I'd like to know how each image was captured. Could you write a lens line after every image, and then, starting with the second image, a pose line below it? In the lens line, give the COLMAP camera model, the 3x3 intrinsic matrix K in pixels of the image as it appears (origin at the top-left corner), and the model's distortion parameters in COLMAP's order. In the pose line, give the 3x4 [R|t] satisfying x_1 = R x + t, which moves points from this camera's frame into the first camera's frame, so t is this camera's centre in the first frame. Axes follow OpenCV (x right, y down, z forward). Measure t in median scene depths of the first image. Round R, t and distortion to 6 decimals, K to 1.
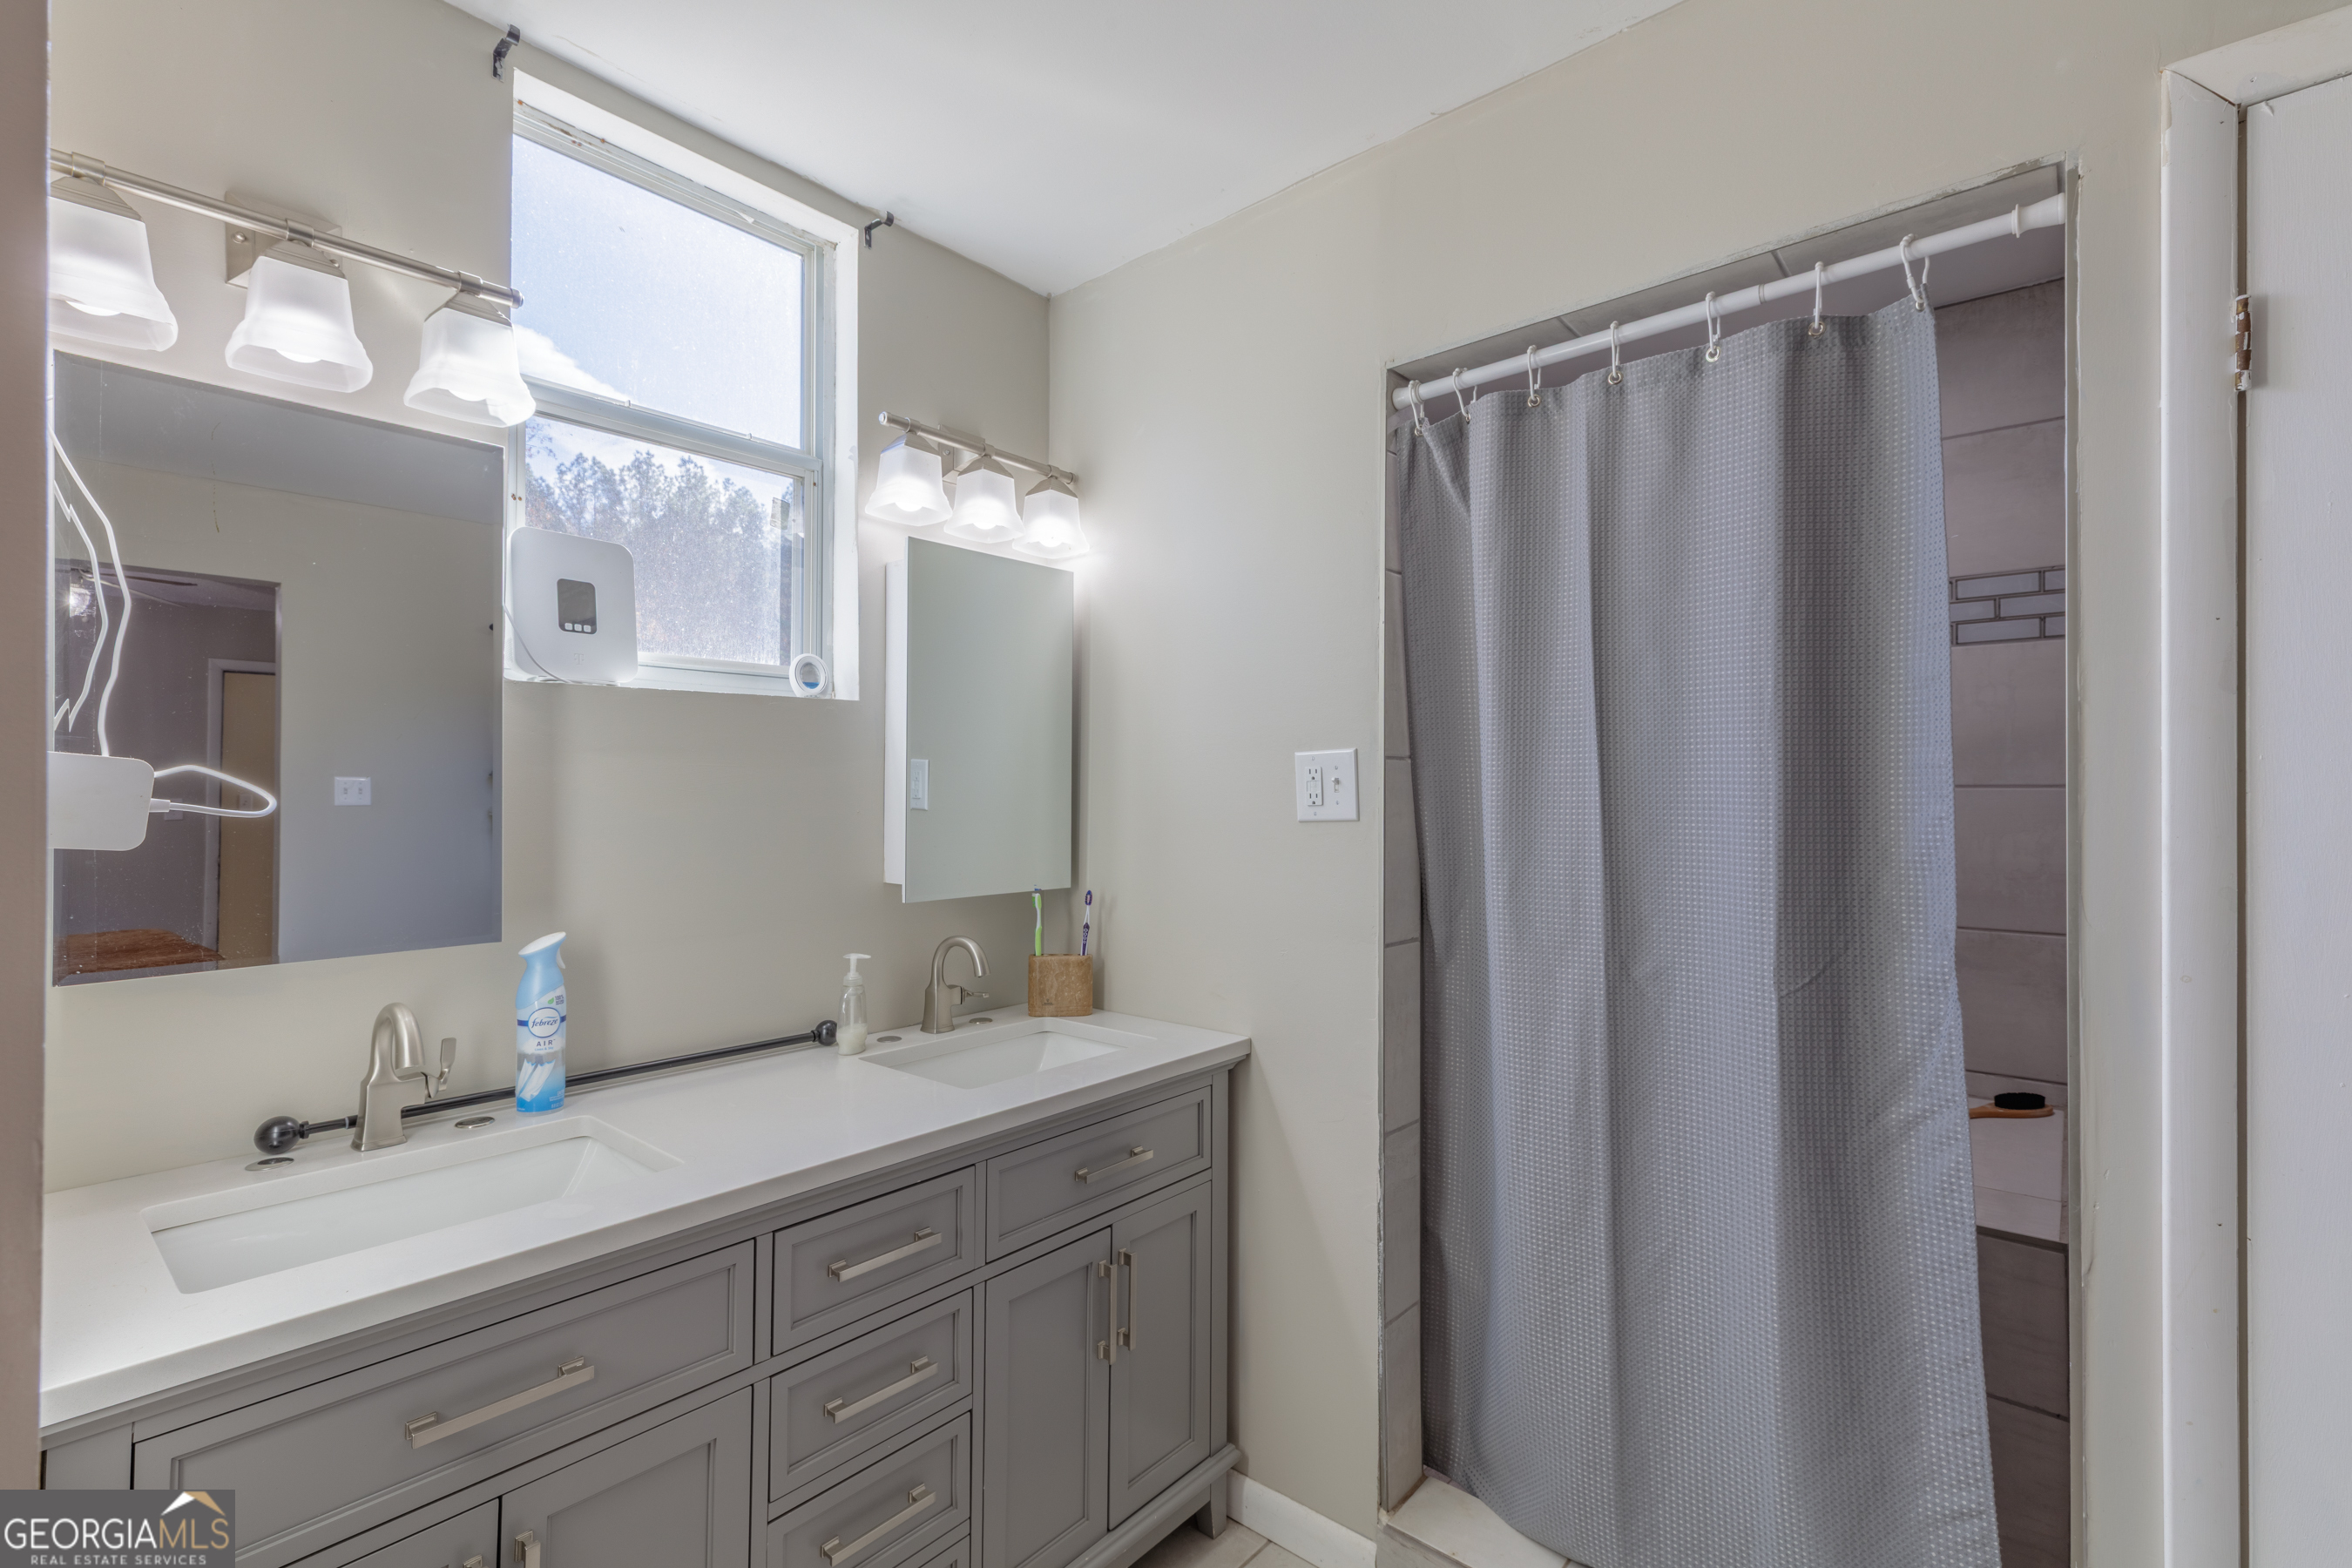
lens RADIAL K [[1065.6, 0, 1202.7], [0, 1065.6, 776.9], [0, 0, 1]] dist [0.003462, 0.000154]
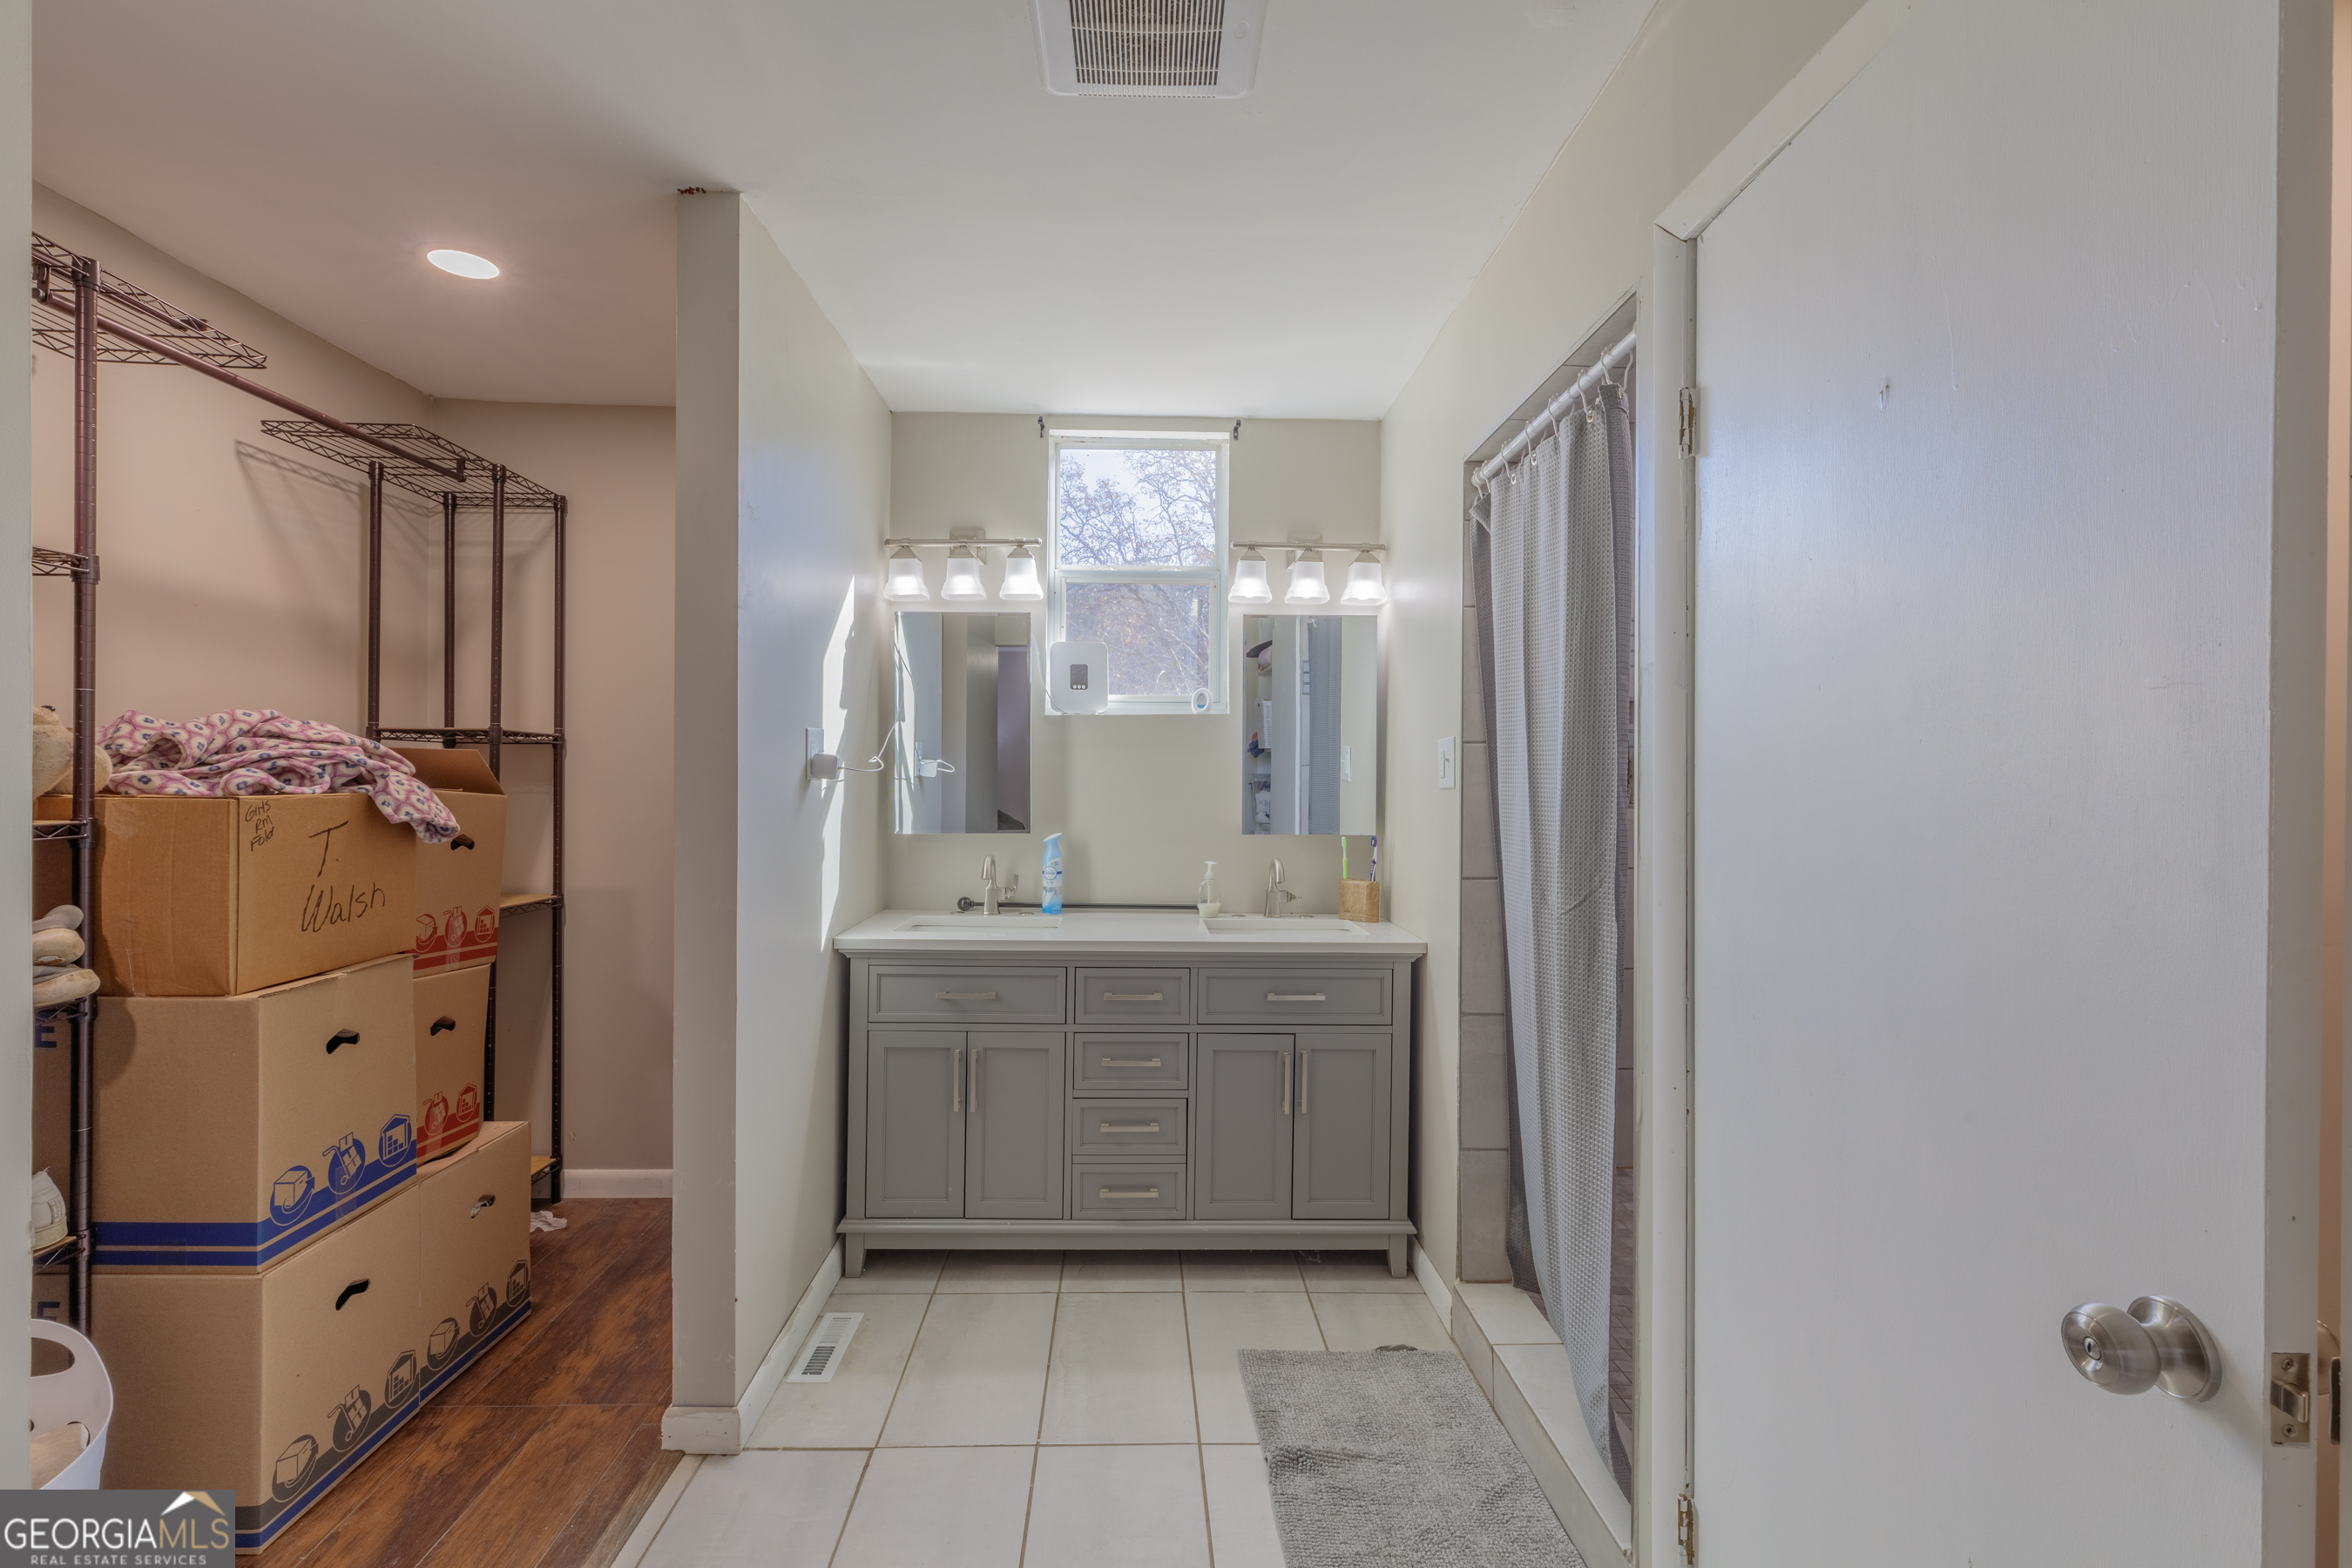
lens RADIAL K [[1055.3, 0, 1131.5], [0, 1055.3, 775.5], [0, 0, 1]] dist [0.000271, 0.000024]
pose [[0.646975, 0.006255, -0.762485, 1.011429], [0.005984, 0.999894, 0.013280, 0.003340], [0.762487, -0.013155, 0.646869, -0.235378]]
